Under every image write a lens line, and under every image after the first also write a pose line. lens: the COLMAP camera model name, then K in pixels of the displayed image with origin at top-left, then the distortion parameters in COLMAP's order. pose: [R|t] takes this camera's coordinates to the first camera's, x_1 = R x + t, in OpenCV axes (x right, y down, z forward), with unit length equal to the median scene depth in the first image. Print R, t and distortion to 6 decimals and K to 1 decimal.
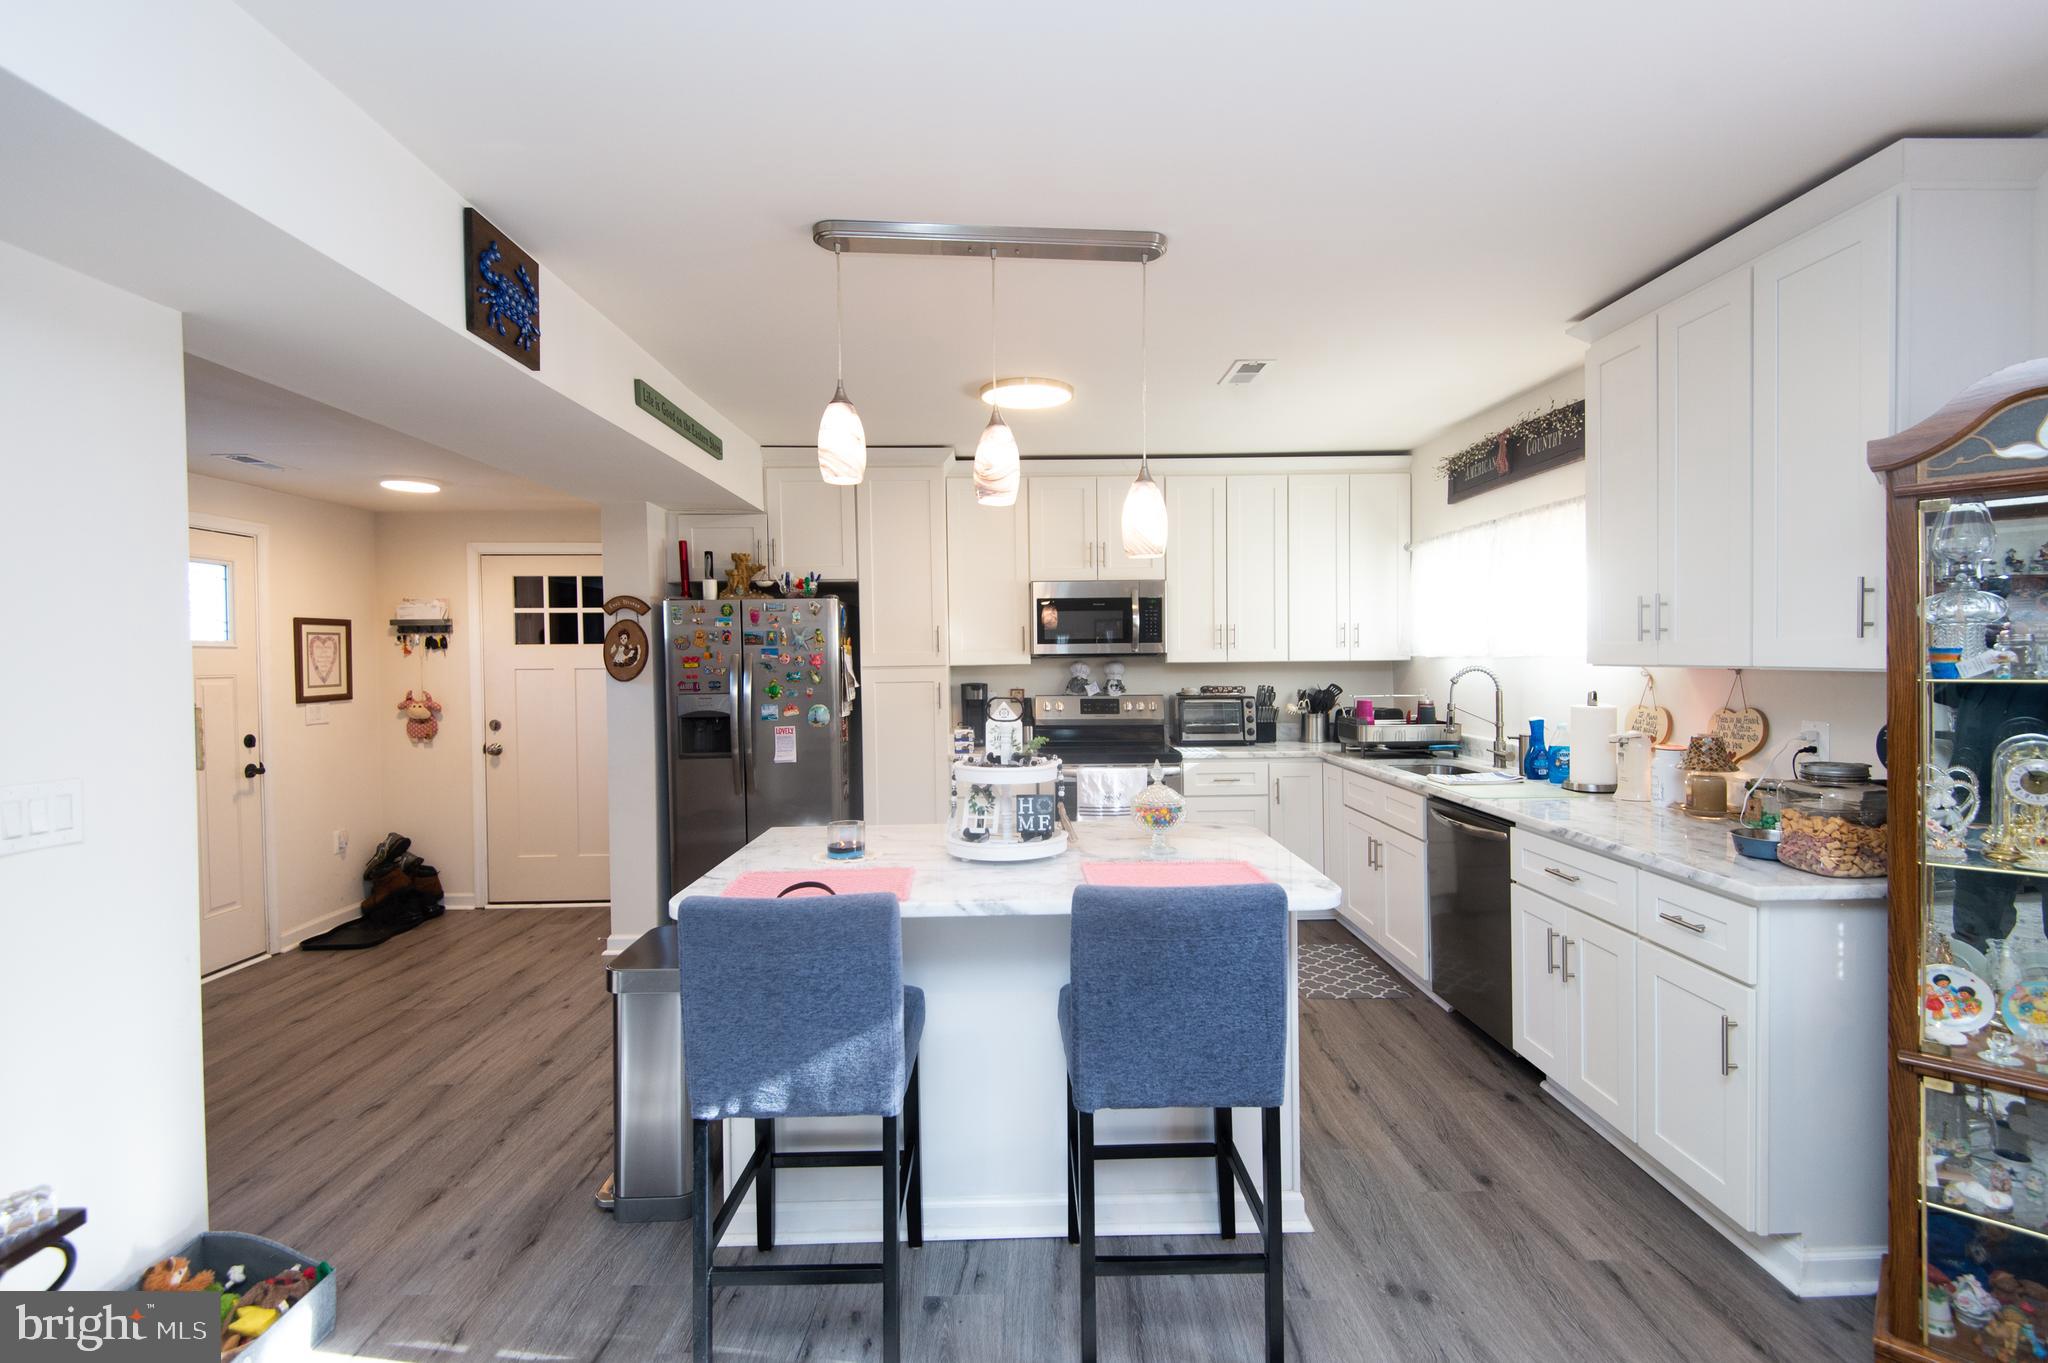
lens RADIAL K [[931.9, 0, 1023.1], [0, 931.9, 678.6], [0, 0, 1]] dist [0.042223, -0.024405]
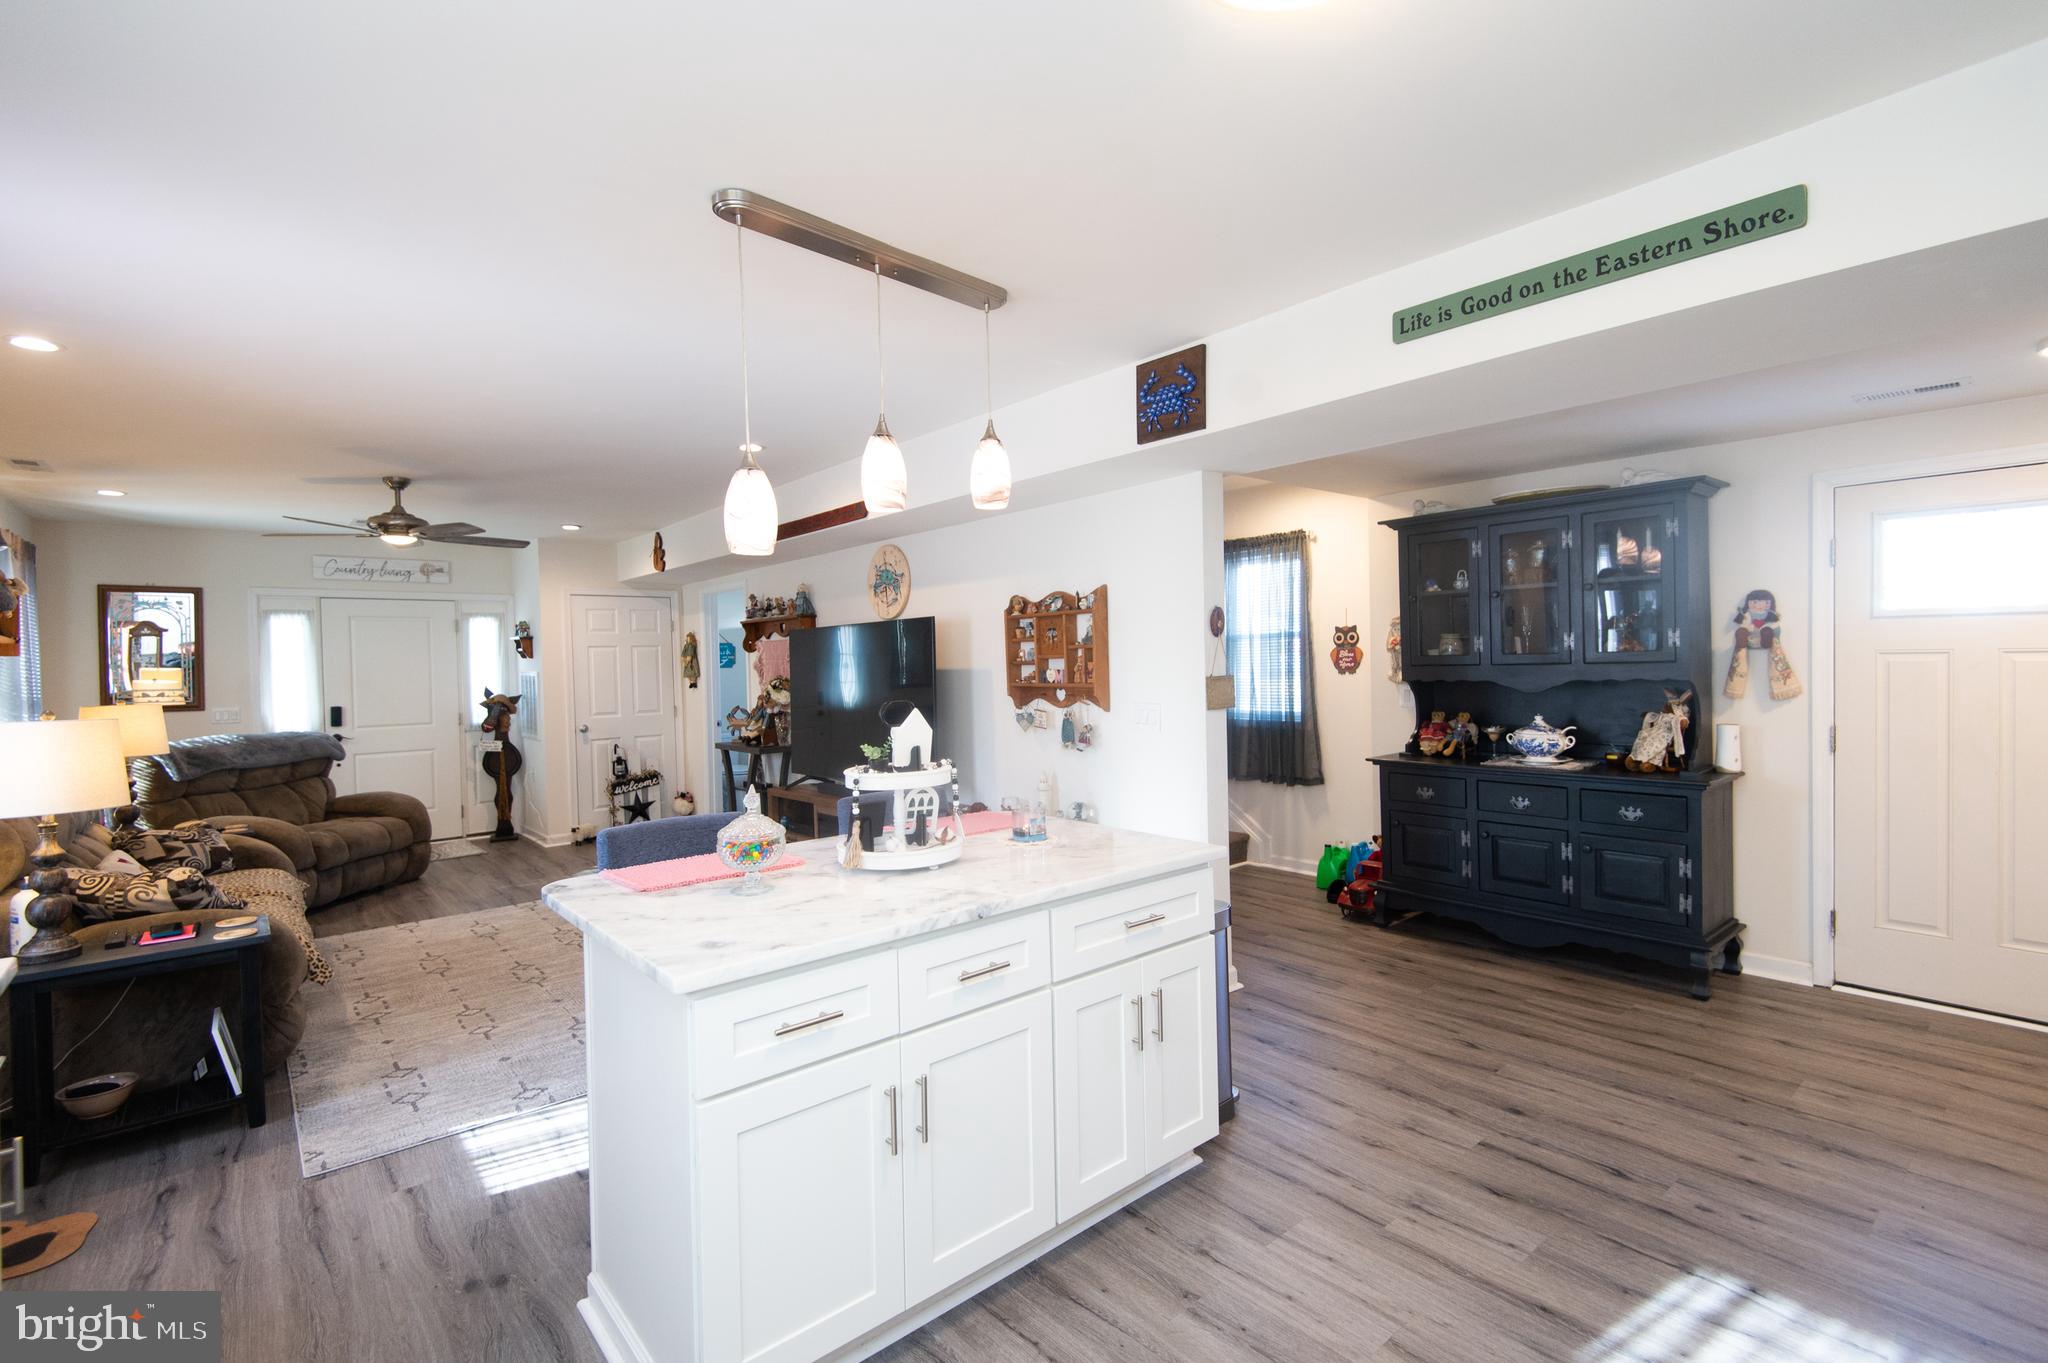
lens RADIAL K [[922.2, 0, 1030.4], [0, 922.2, 676.7], [0, 0, 1]] dist [0.037186, -0.025662]
pose [[-0.764552, 0.041032, -0.643254, 0.249767], [0.015638, 0.998859, 0.045129, -0.024796], [0.644372, 0.024444, -0.764322, 0.924192]]
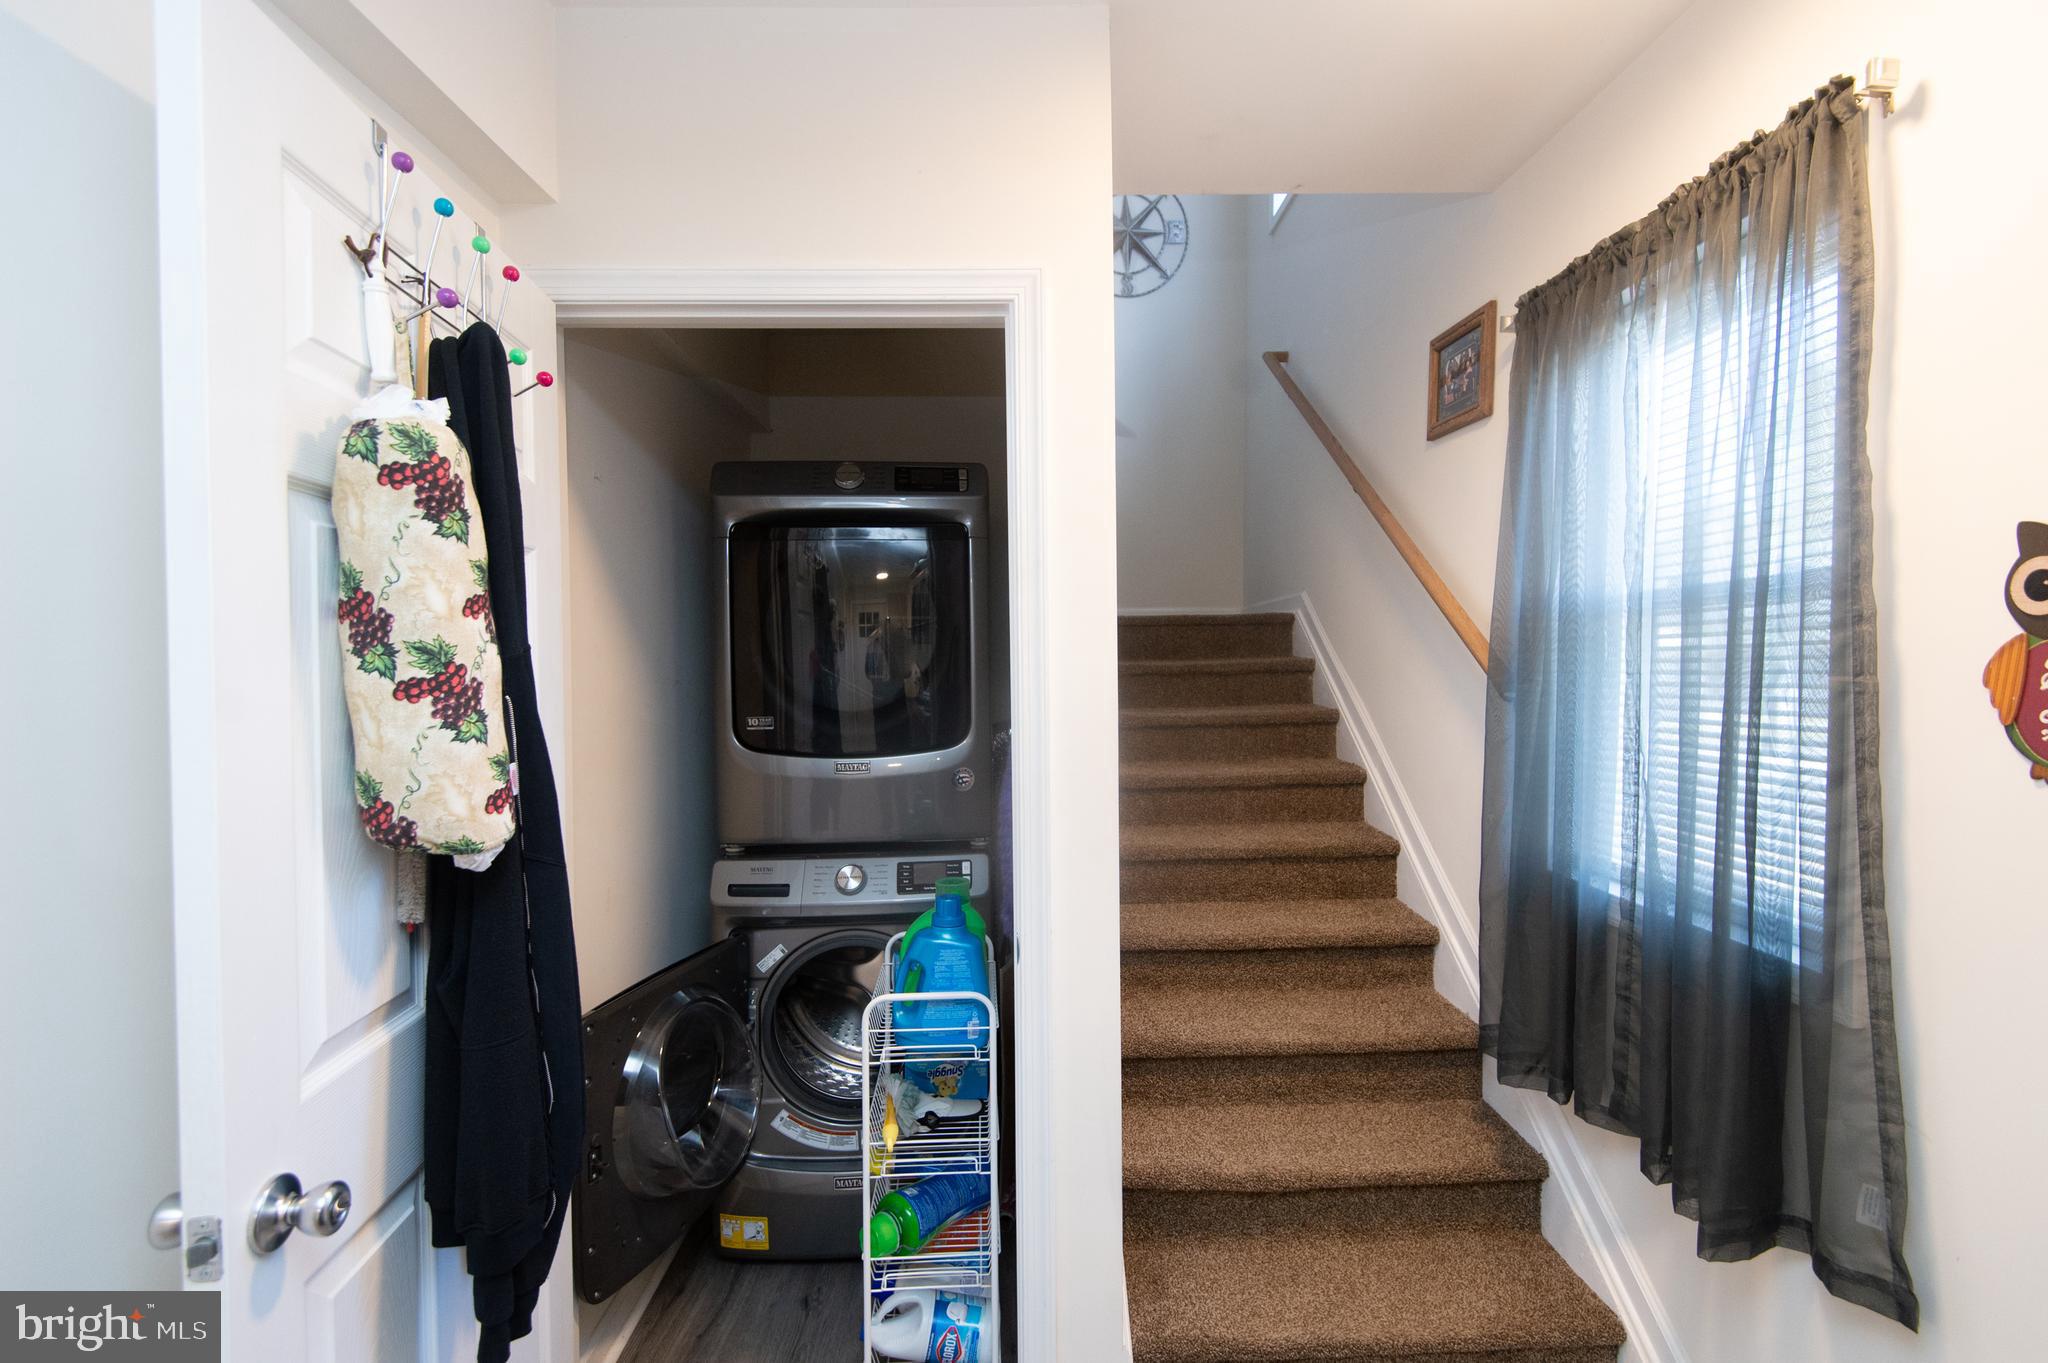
lens RADIAL K [[946.2, 0, 1060.7], [0, 946.2, 672.3], [0, 0, 1]] dist [0.014099, 0.000040]
pose [[-0.999307, 0.018706, -0.032179, -0.567432], [0.017525, 0.999176, 0.036605, -0.007075], [0.032837, 0.036015, -0.998812, 0.495722]]
